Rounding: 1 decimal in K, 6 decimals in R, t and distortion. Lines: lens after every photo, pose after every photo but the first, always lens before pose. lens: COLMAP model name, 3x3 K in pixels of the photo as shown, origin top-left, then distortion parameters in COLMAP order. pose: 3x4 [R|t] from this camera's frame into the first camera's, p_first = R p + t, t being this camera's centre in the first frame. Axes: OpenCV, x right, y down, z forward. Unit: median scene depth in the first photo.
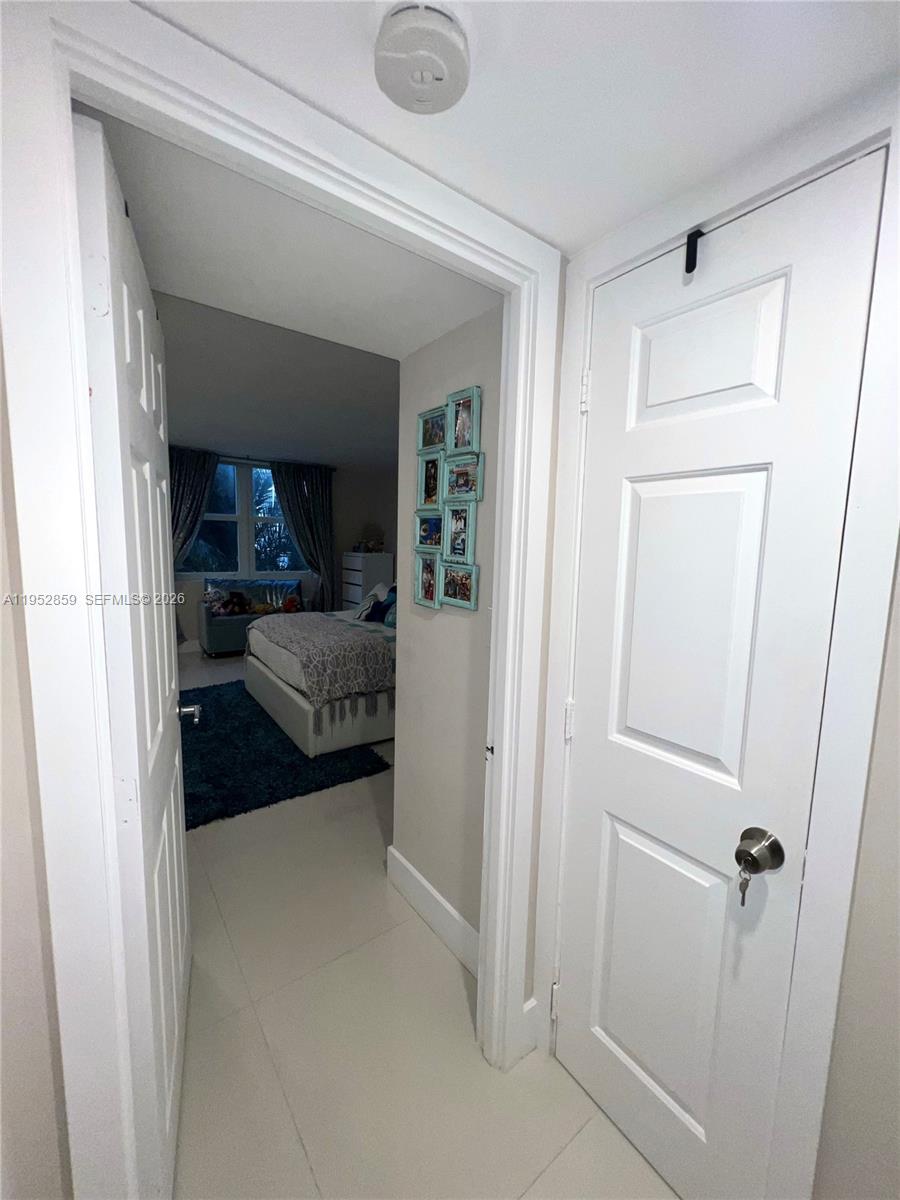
lens RADIAL K [[482.8, 0, 450.8], [0, 482.8, 605.1], [0, 0, 1]] dist [-0.000914, -0.000144]
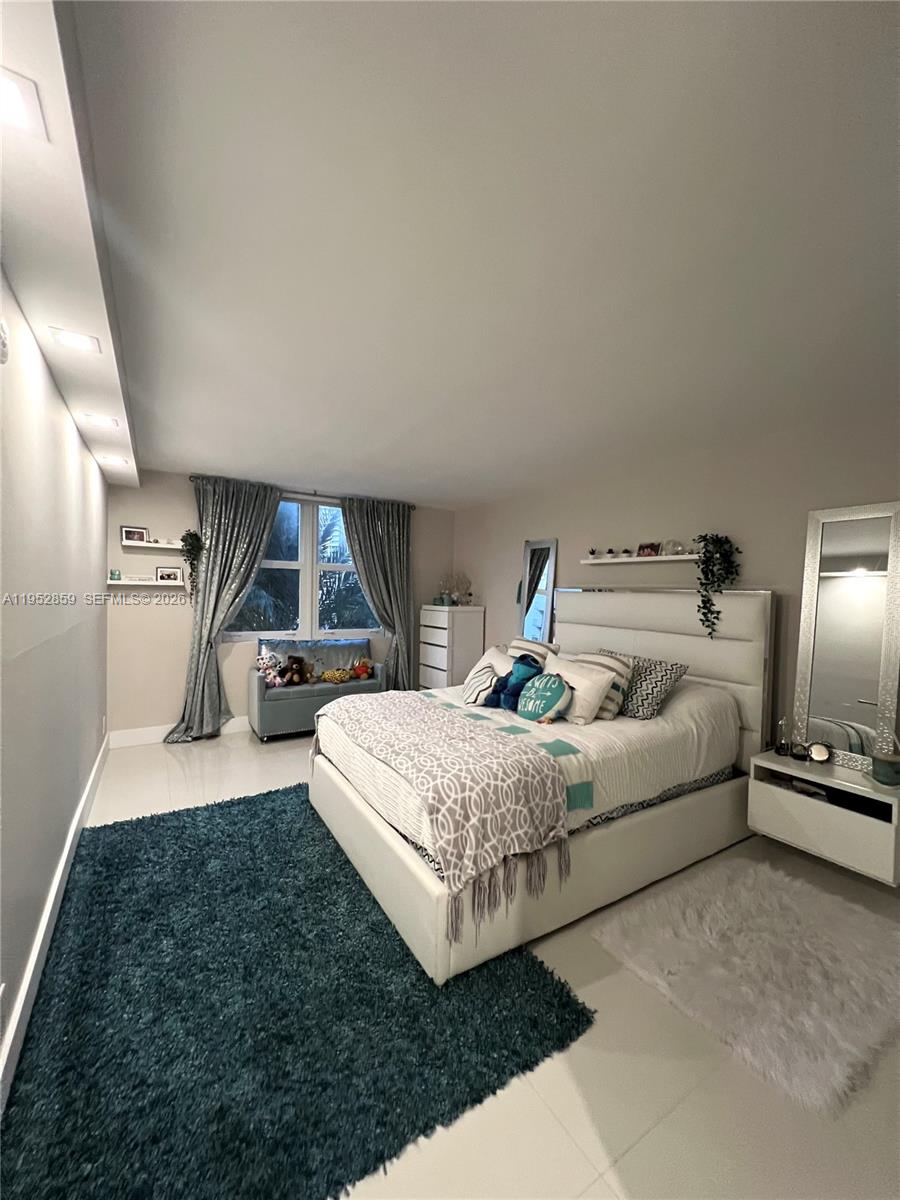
lens RADIAL K [[477.7, 0, 448.8], [0, 477.7, 604.5], [0, 0, 1]] dist [0.014342, 0.000111]
pose [[0.996639, -0.003622, -0.081834, -0.180617], [-0.005209, 0.994198, -0.107440, -0.039689], [0.081748, 0.107506, 0.990838, 0.322382]]
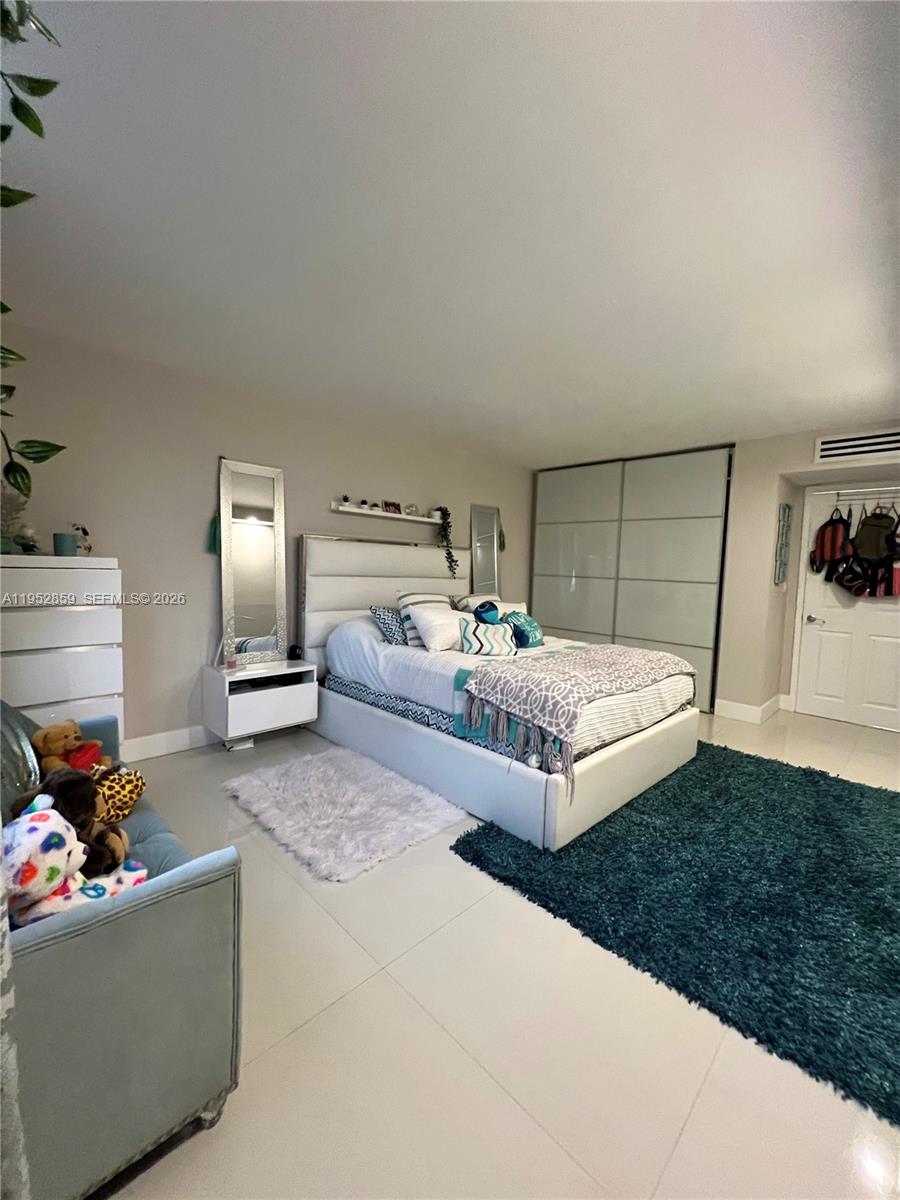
lens RADIAL K [[489.2, 0, 450.8], [0, 489.2, 582.5], [0, 0, 1]] dist [-0.000345, -0.000039]
pose [[-0.138554, -0.085237, 0.986680, -0.928219], [0.075801, 0.992454, 0.096381, -0.165427], [-0.987450, 0.088145, -0.131048, 1.218734]]
